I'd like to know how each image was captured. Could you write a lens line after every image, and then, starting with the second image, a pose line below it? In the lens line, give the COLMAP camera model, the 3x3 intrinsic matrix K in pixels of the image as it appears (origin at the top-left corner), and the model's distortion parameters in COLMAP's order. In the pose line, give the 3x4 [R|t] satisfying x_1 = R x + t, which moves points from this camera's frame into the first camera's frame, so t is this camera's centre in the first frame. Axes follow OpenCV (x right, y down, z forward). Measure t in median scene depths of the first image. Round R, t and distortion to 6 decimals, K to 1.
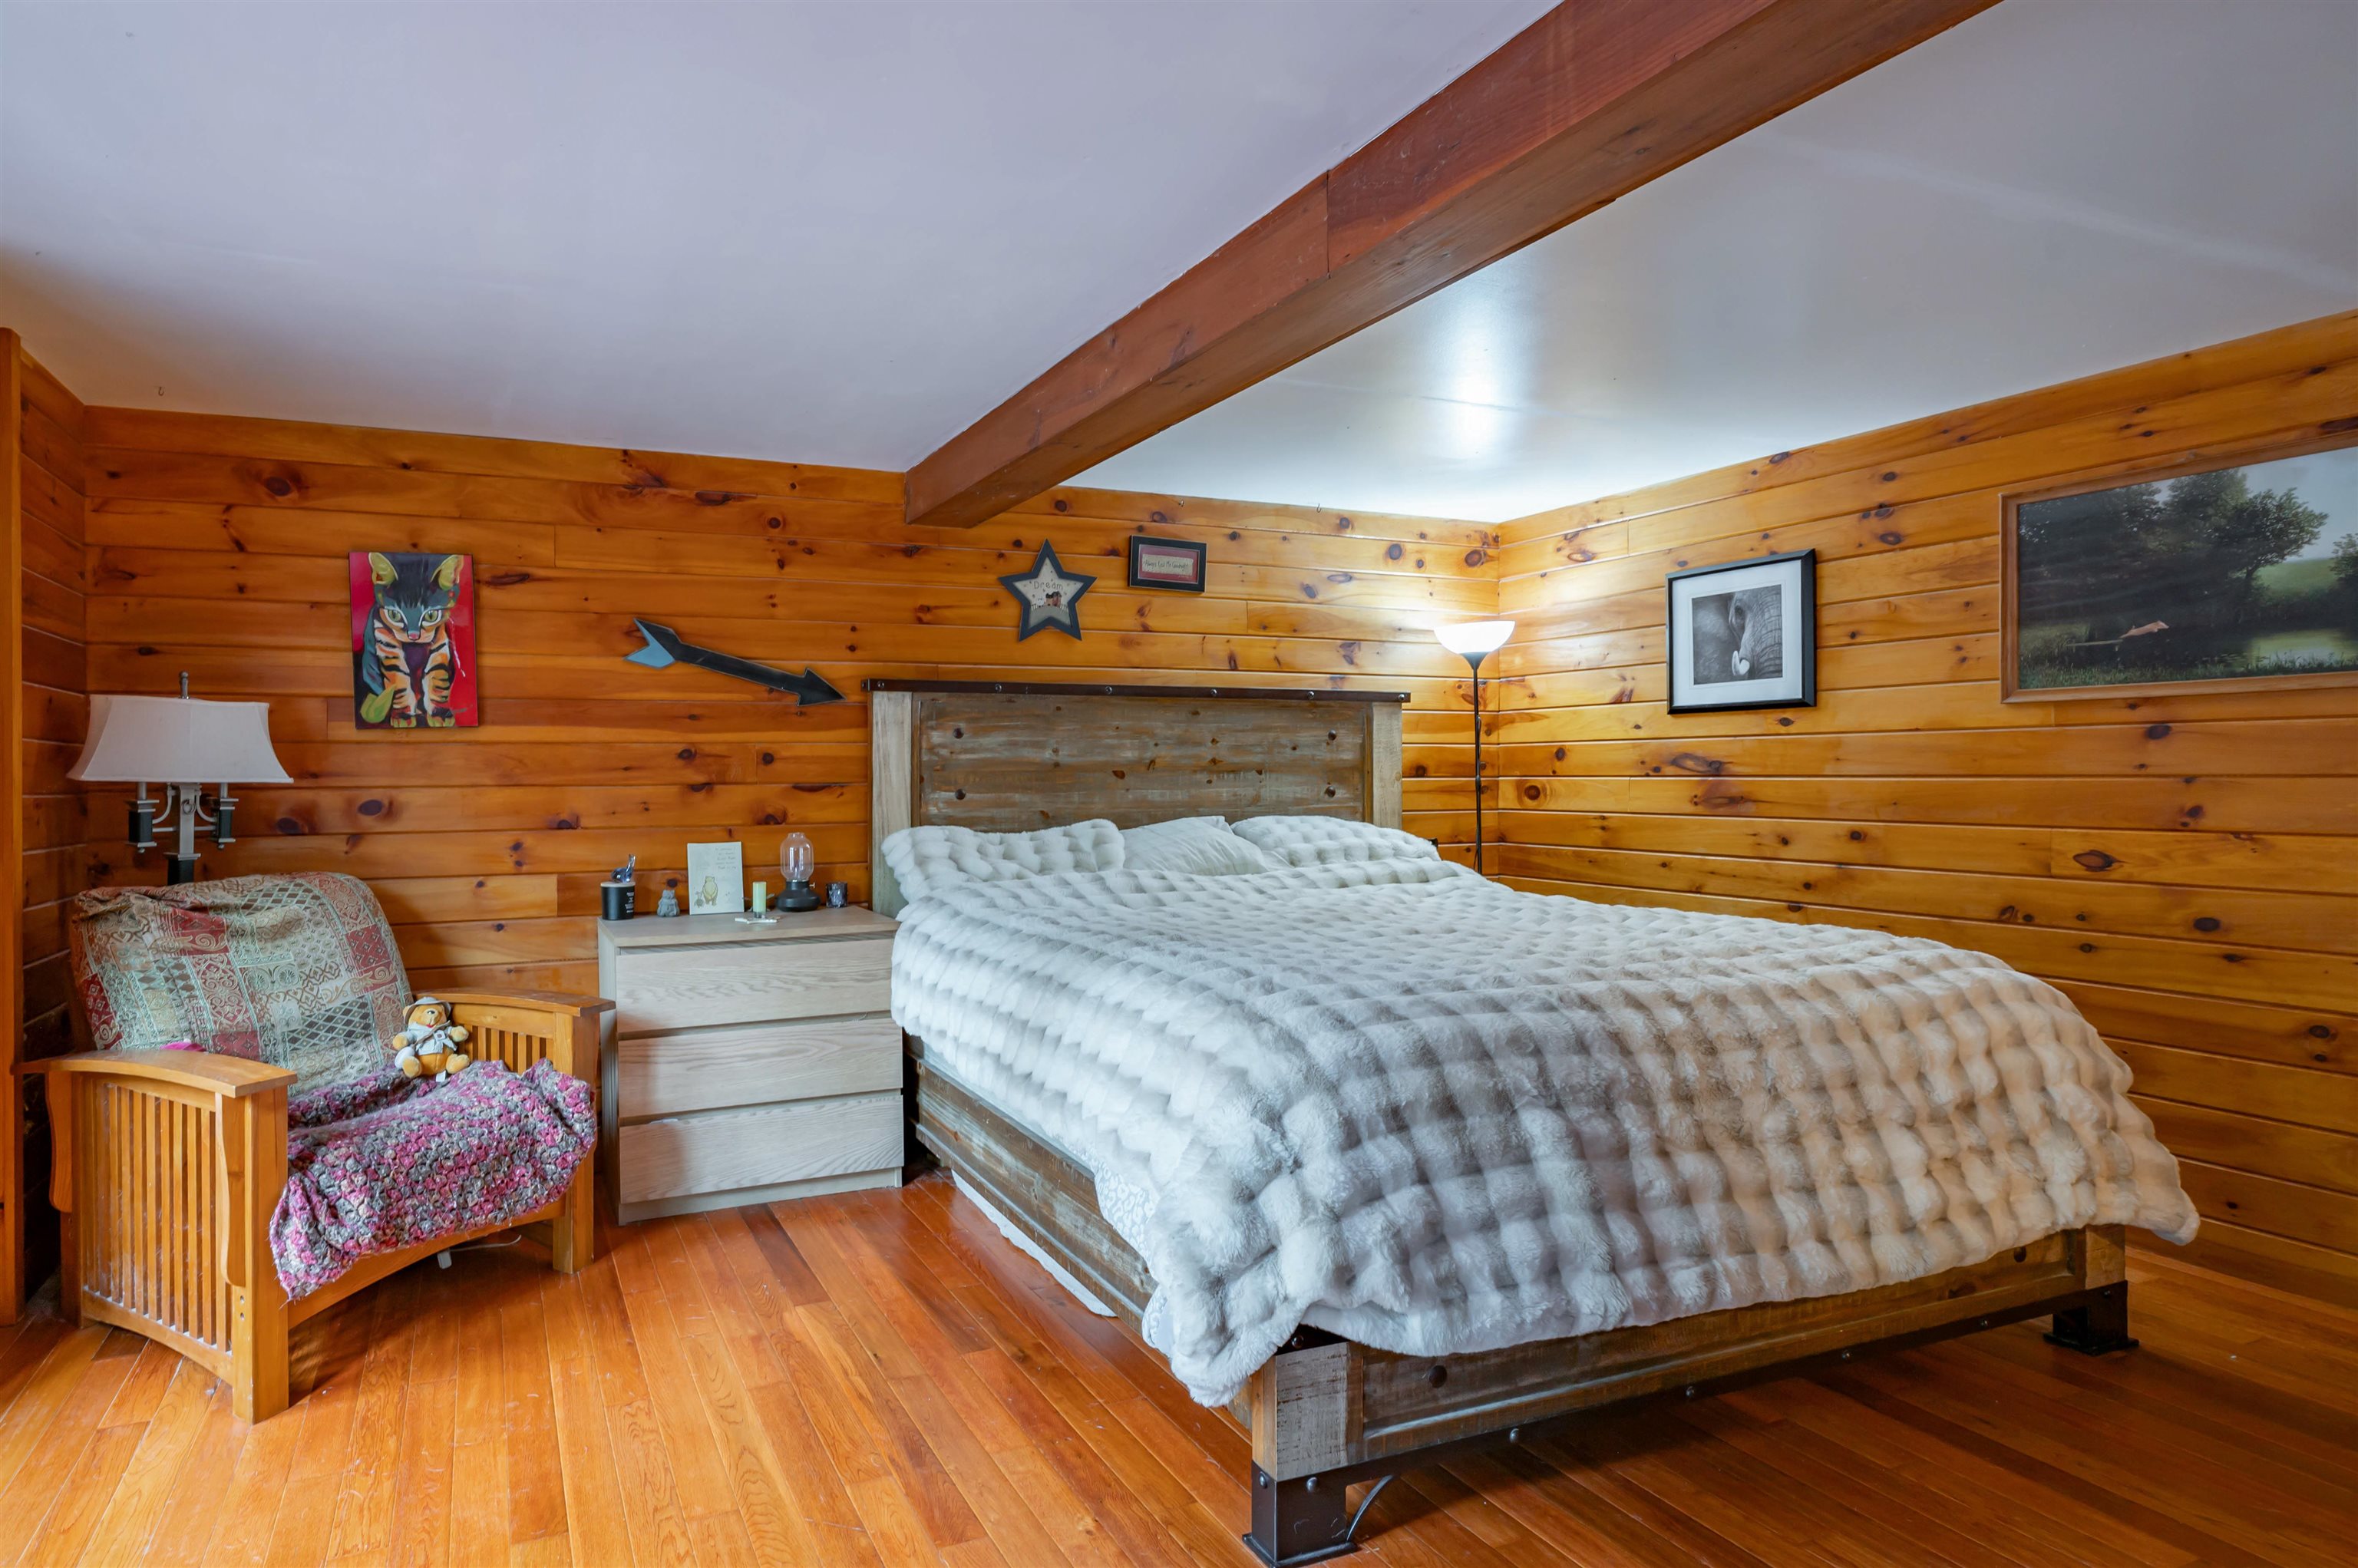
lens RADIAL K [[1150.4, 0, 1174.2], [0, 1150.4, 780.0], [0, 0, 1]] dist [-0.001445, 0.001058]
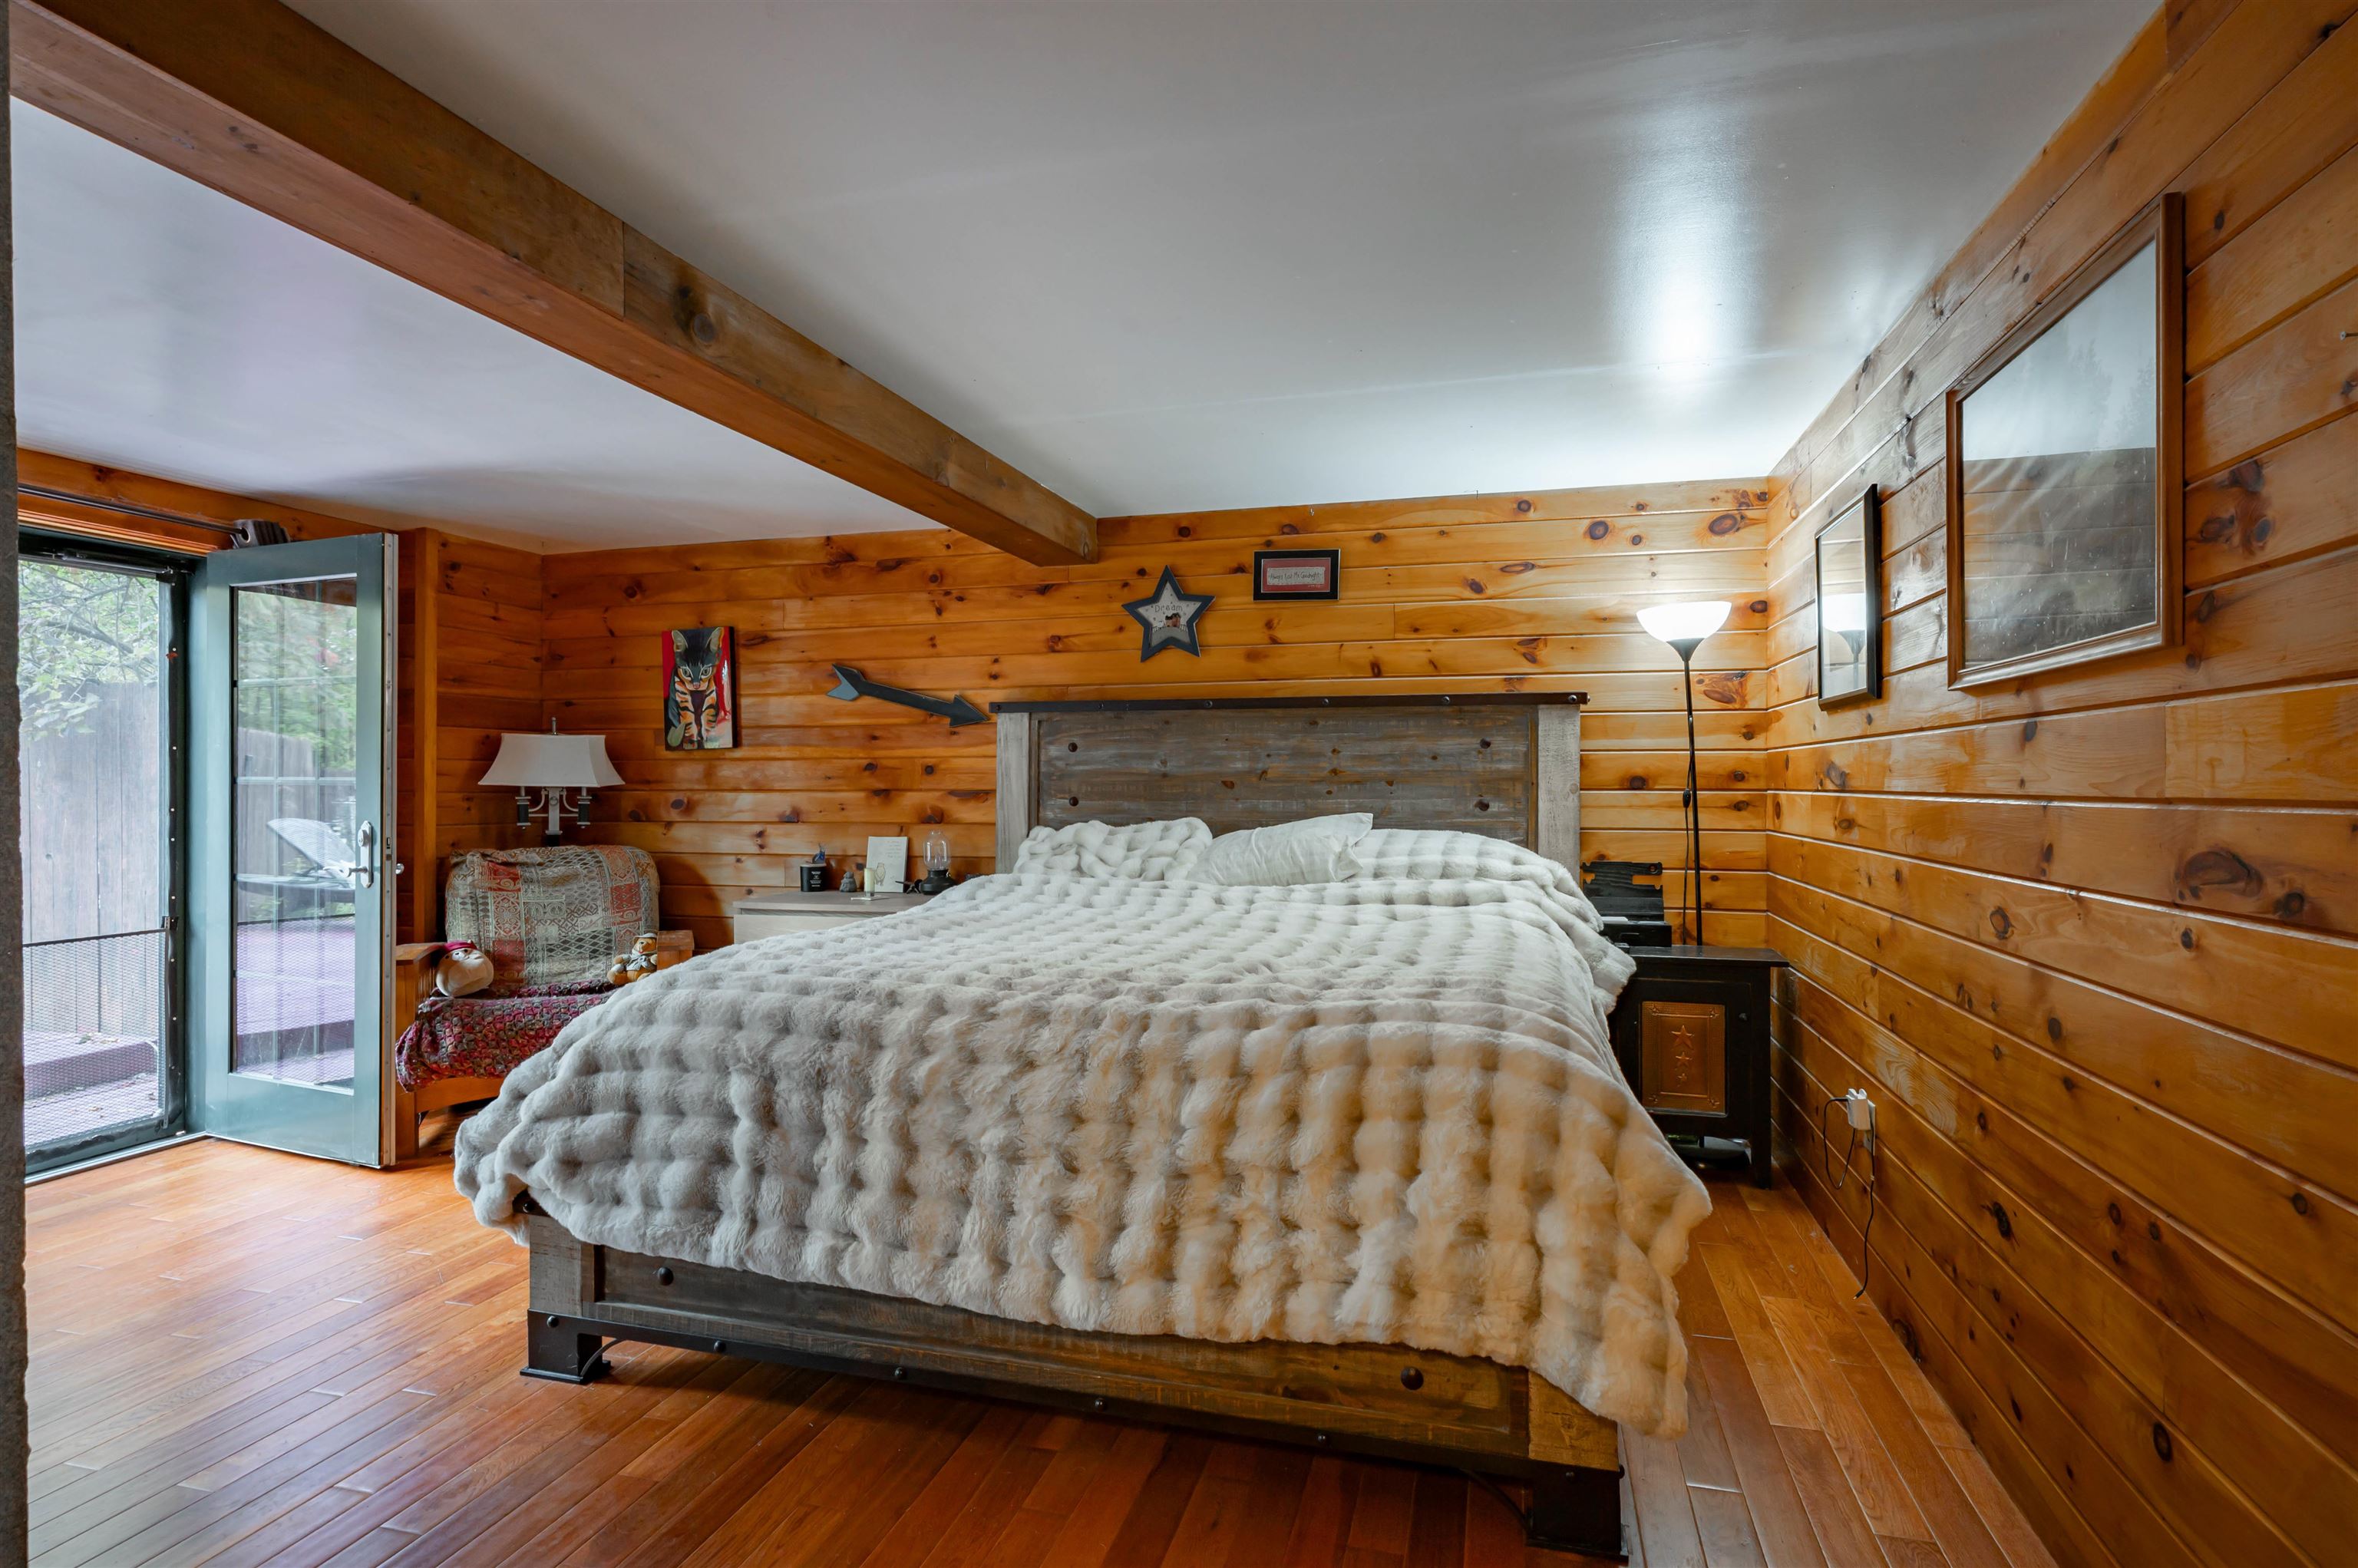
lens RADIAL K [[1178.6, 0, 1181.7], [0, 1178.6, 783.6], [0, 0, 1]] dist [-0.001420, 0.000041]
pose [[0.817253, 0.004917, -0.576258, 0.563975], [-0.007495, 0.999970, -0.002097, -0.003332], [0.576230, 0.006033, 0.817265, 0.115974]]
